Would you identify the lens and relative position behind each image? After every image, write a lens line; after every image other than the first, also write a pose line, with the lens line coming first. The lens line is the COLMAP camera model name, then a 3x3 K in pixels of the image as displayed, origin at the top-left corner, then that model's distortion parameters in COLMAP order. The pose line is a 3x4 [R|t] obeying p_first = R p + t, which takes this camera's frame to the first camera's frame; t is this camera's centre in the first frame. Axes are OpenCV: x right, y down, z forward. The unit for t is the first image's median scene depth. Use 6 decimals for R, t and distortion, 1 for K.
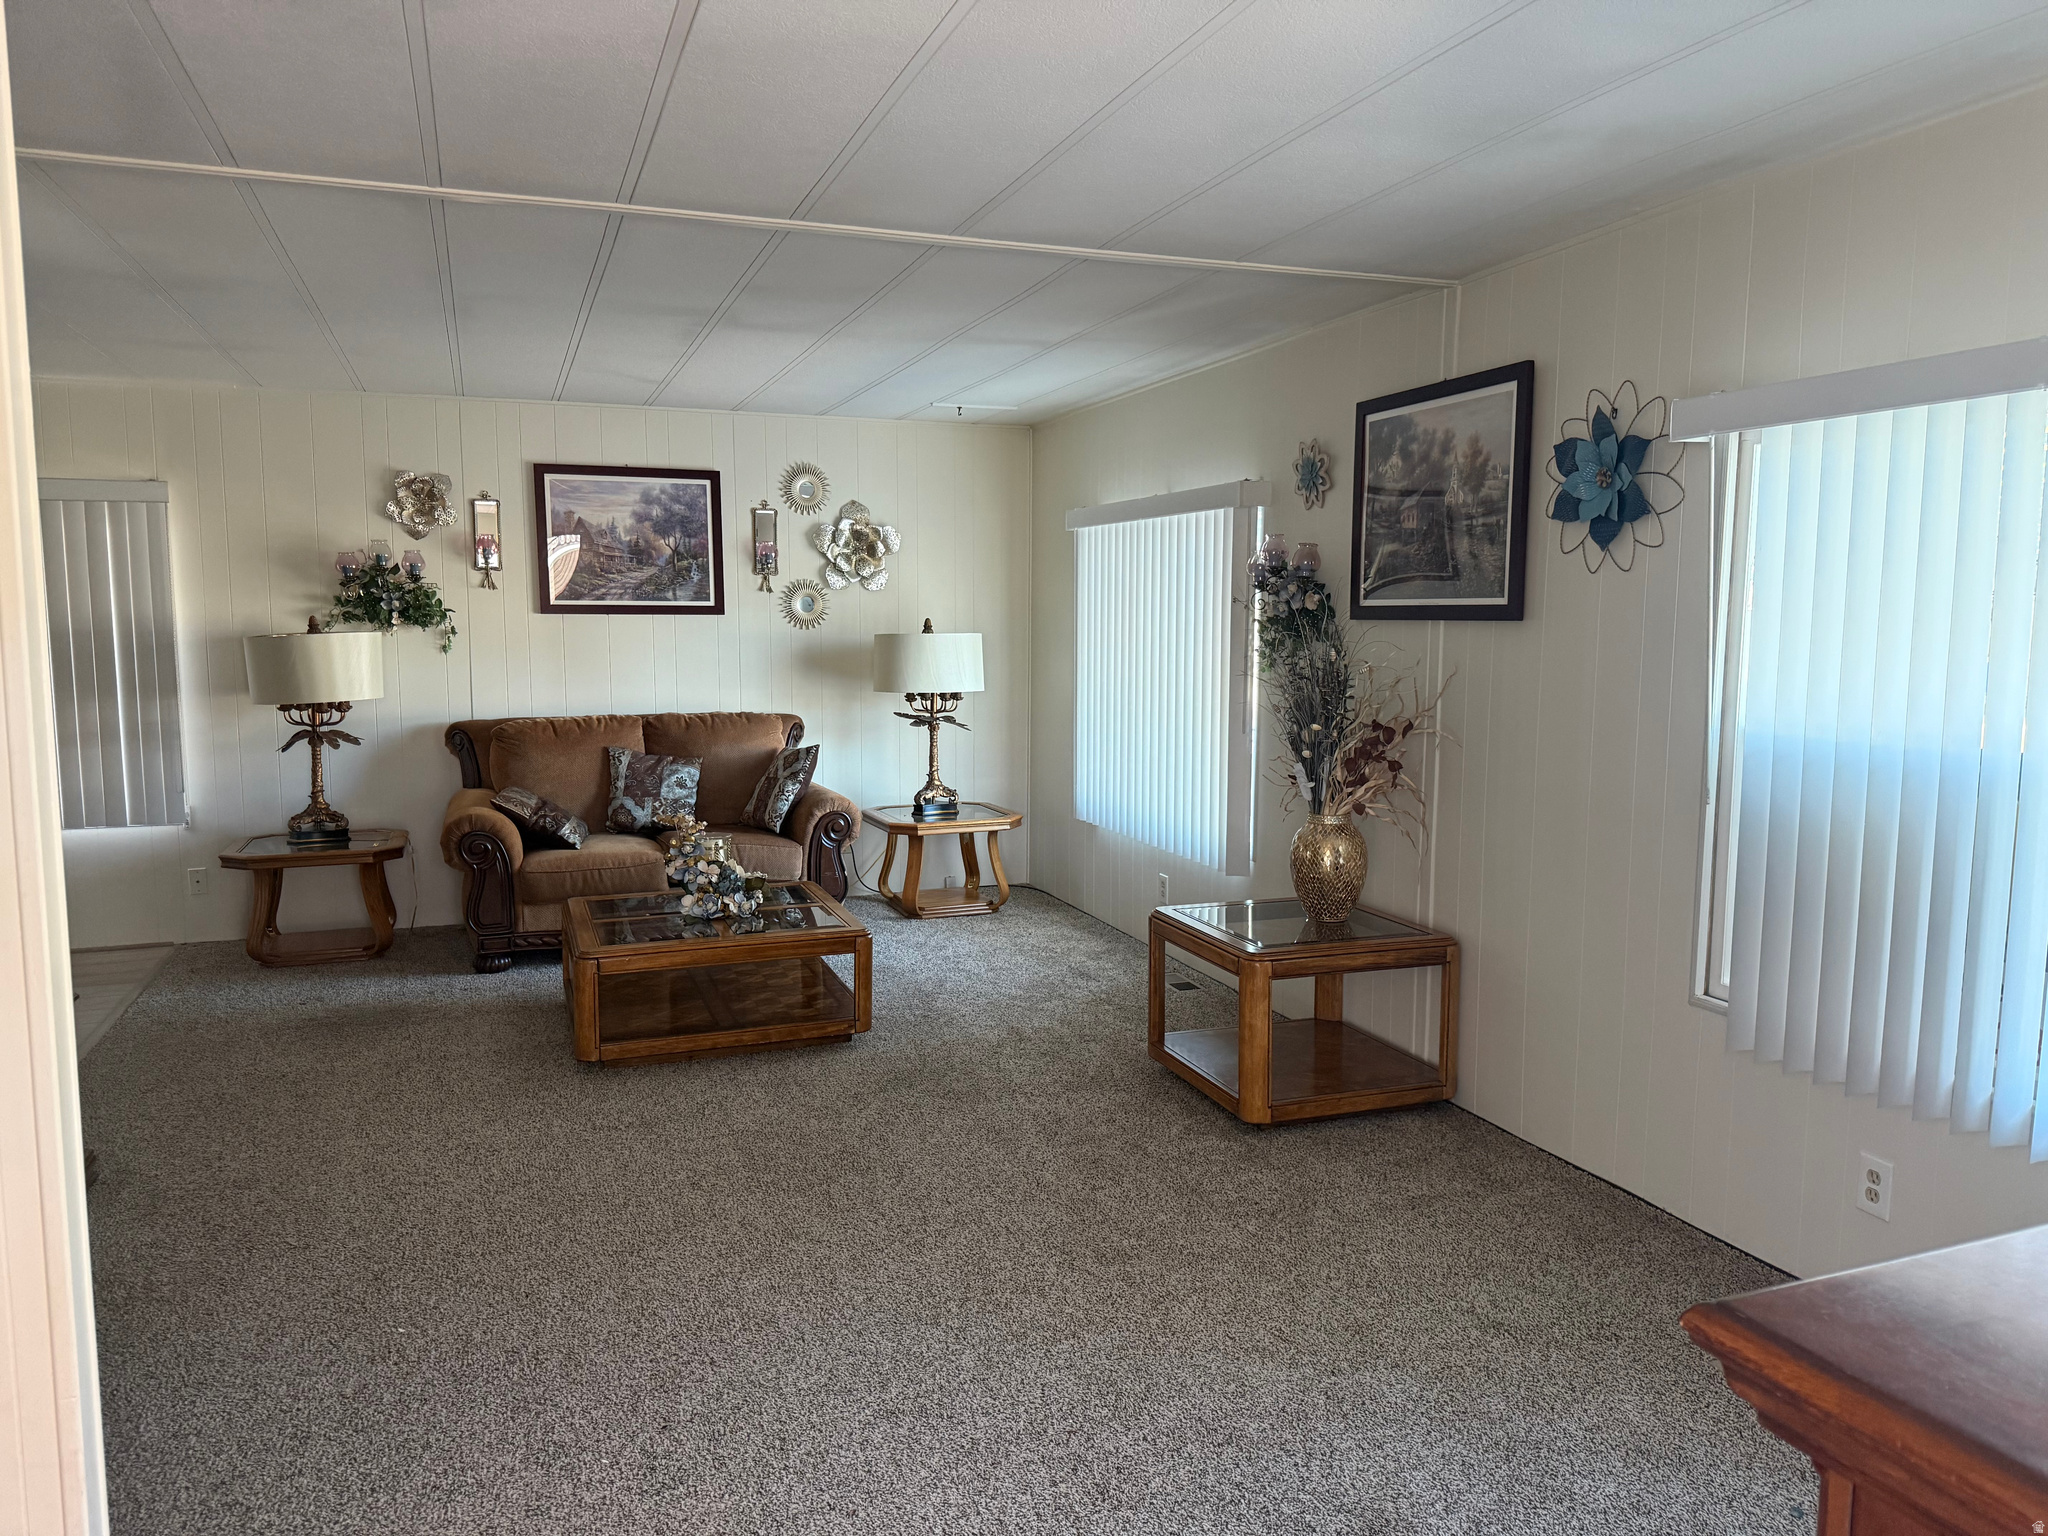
lens RADIAL K [[1415.7, 0, 1031.0], [0, 1415.7, 772.4], [0, 0, 1]] dist [-0.005132, -0.013543]
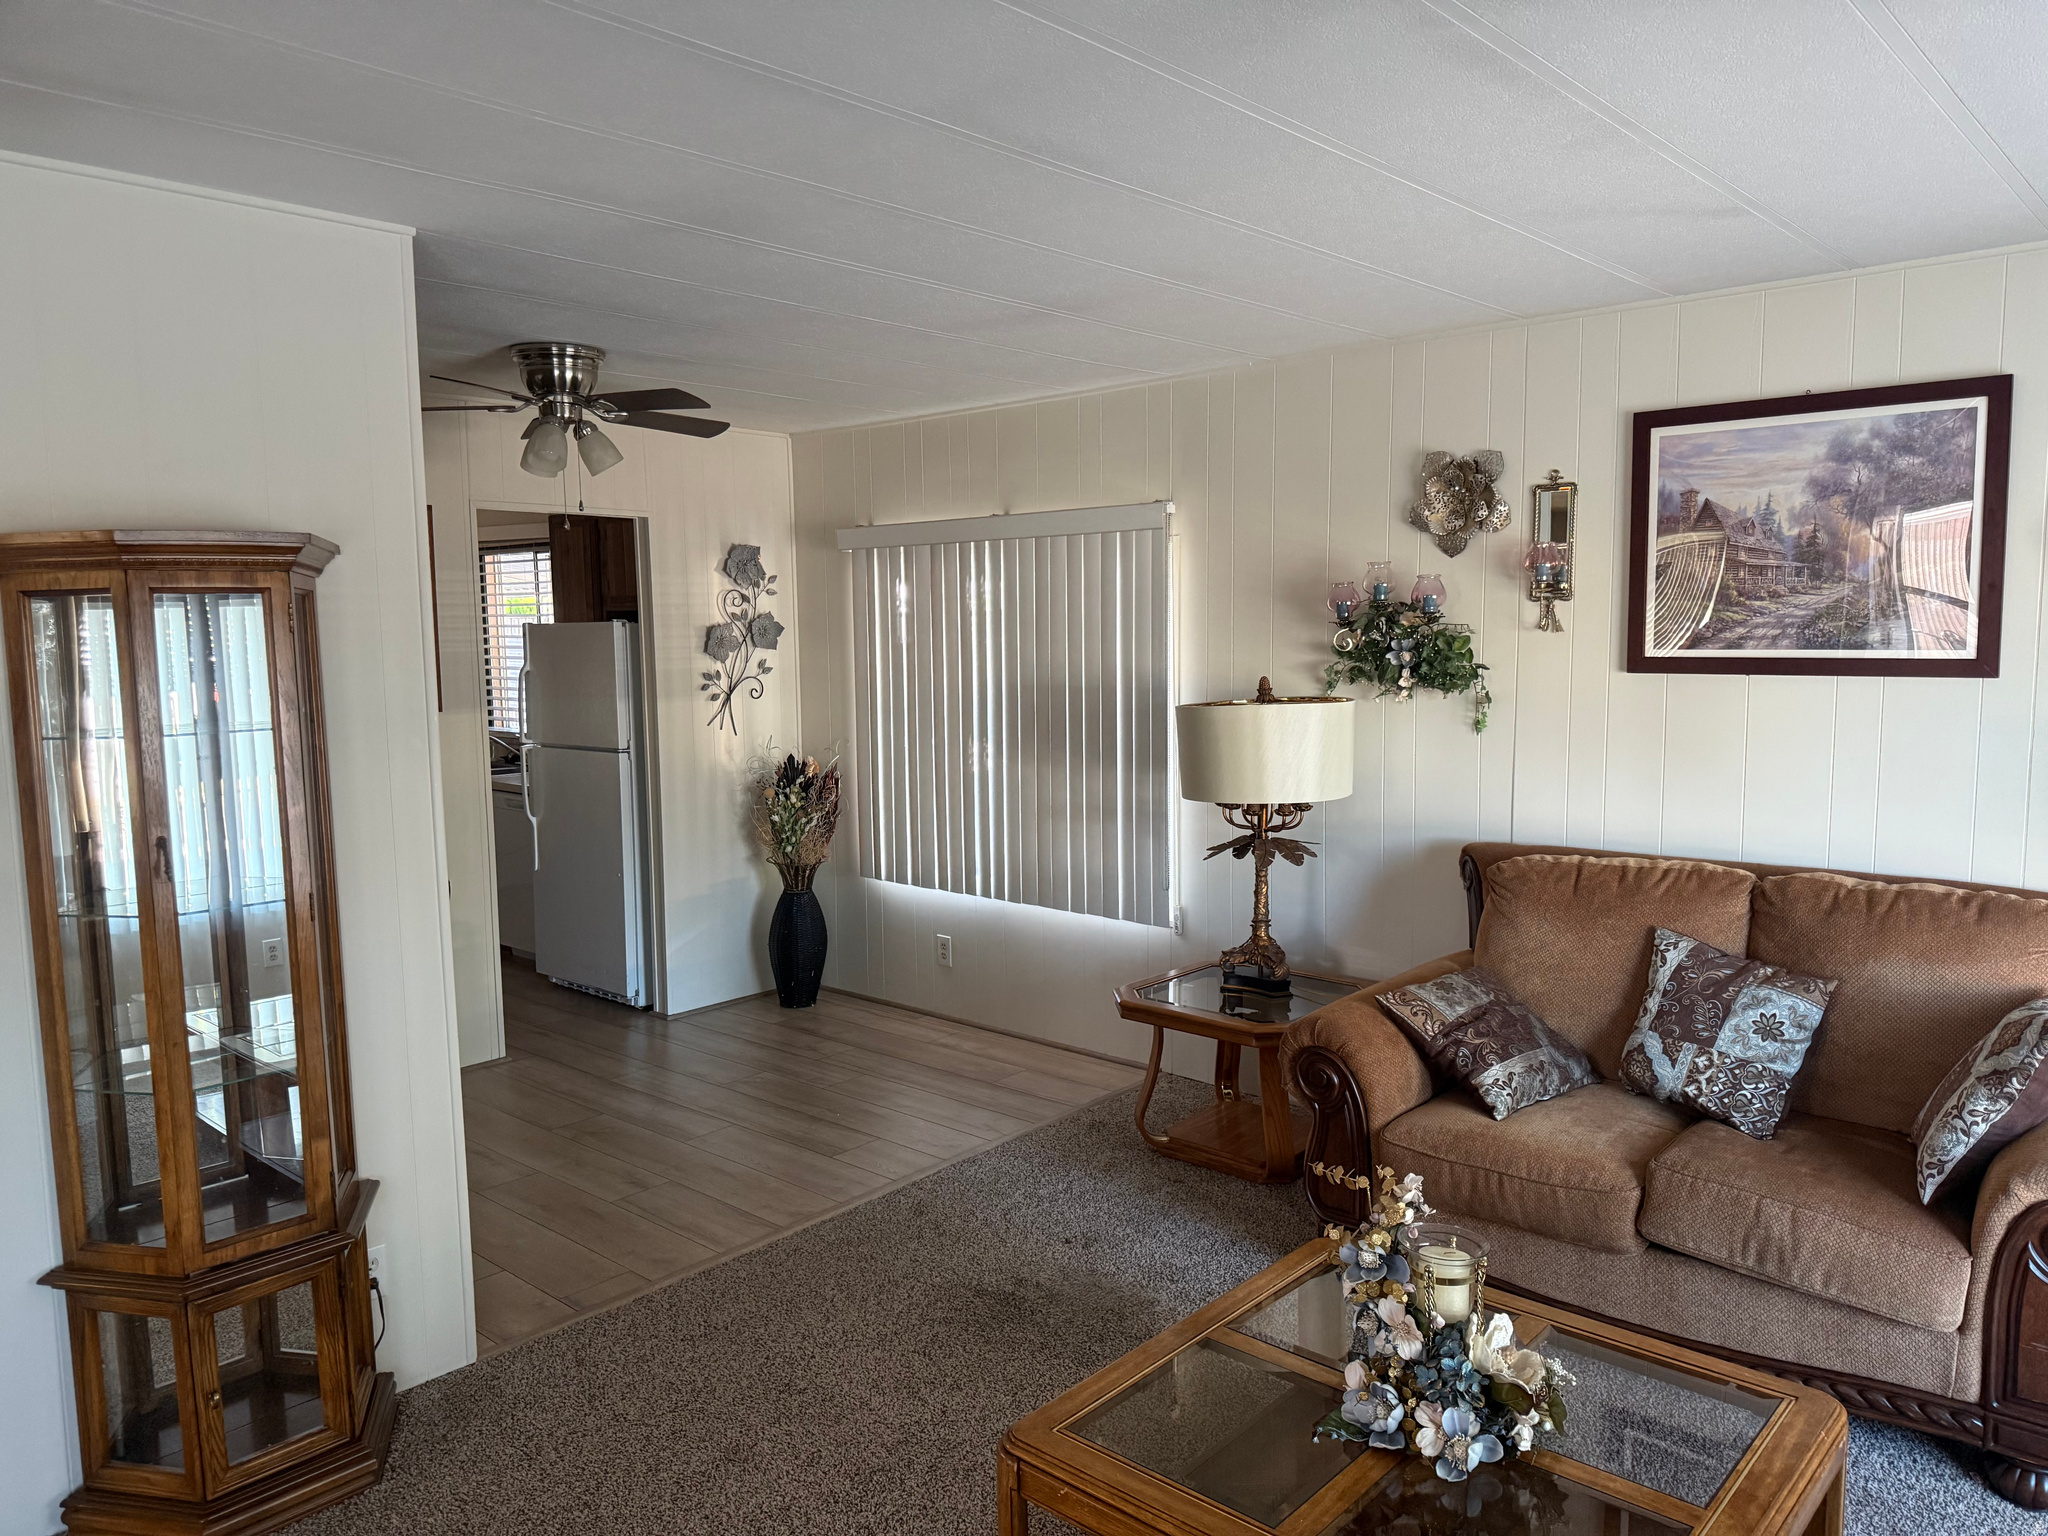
lens RADIAL K [[1415.7, 0, 1011.8], [0, 1415.7, 771.7], [0, 0, 1]] dist [-0.005132, -0.013543]
pose [[0.444329, 0.081383, -0.892159, 0.064960], [-0.084197, 0.995251, 0.048854, -0.082081], [0.891898, 0.053410, 0.449071, 0.538626]]
